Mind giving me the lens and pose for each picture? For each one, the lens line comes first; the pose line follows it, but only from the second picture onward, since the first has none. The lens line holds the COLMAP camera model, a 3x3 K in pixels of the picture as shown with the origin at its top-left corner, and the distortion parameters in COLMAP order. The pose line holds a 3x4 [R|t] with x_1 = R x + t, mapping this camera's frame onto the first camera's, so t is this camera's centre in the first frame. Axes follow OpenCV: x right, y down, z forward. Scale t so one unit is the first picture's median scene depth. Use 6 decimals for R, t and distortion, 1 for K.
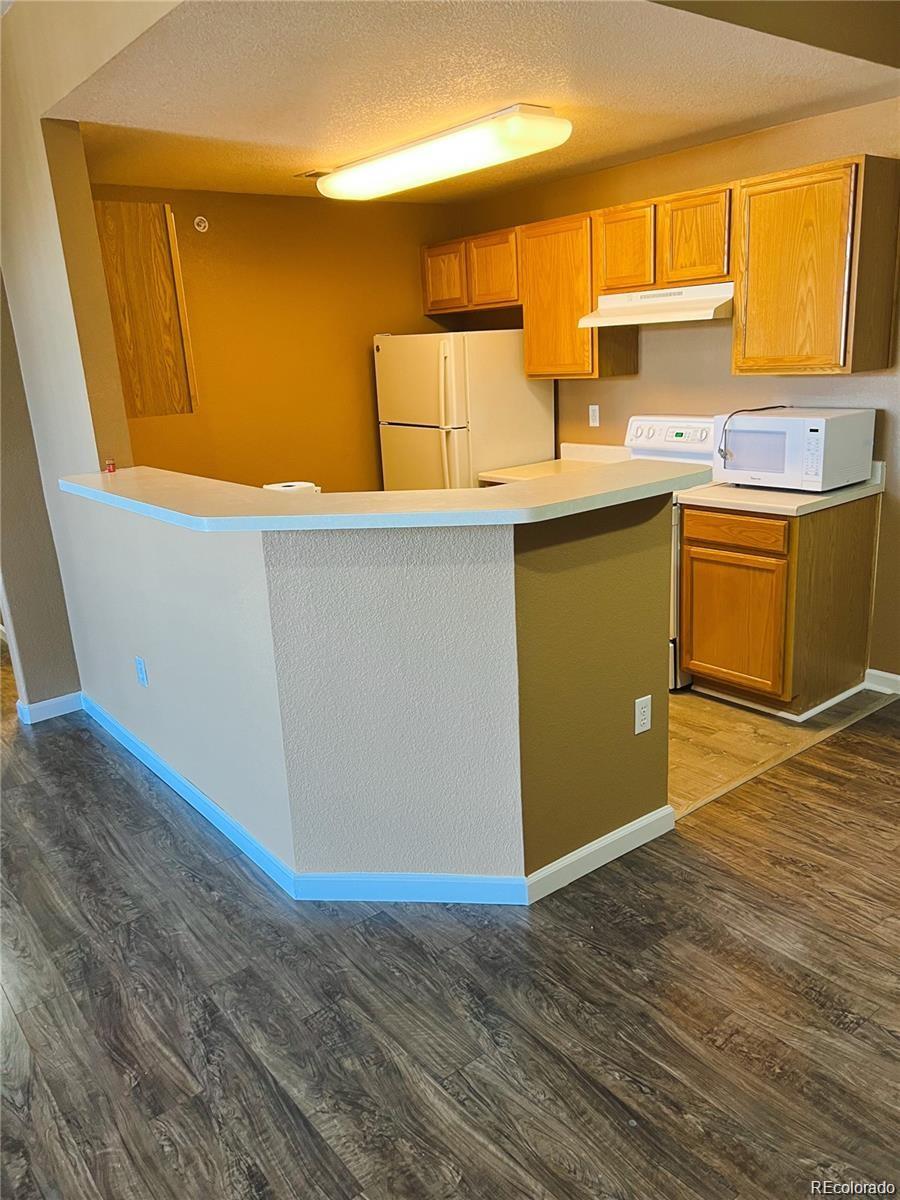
lens RADIAL K [[890.9, 0, 450.0], [0, 890.9, 600.0], [0, 0, 1]] dist [0.002409, -0.003135]
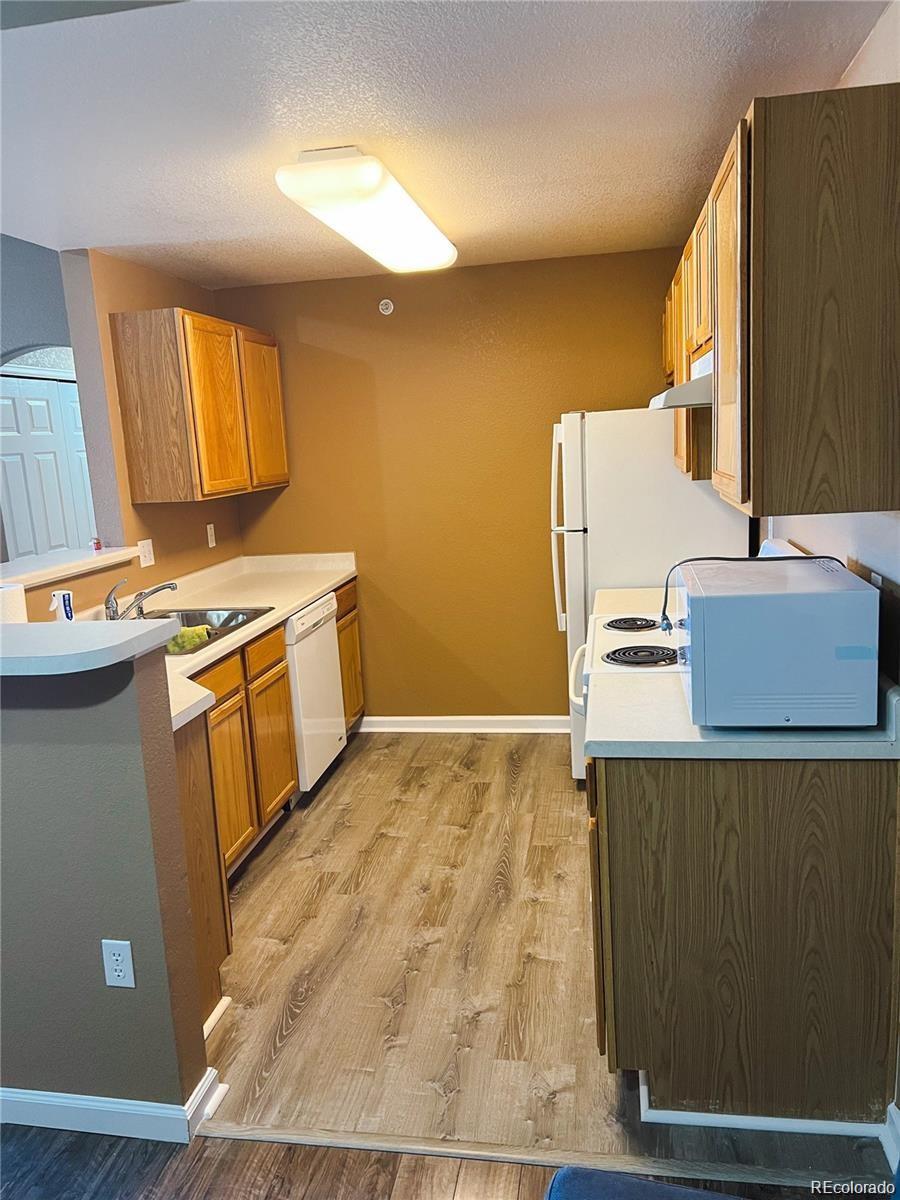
lens RADIAL K [[890.9, 0, 450.0], [0, 890.9, 600.0], [0, 0, 1]] dist [0.002409, -0.003135]
pose [[0.679553, 0.150545, -0.718014, 0.701506], [-0.184456, 0.982339, 0.031390, -0.189465], [0.710059, 0.111111, 0.695320, 0.517060]]
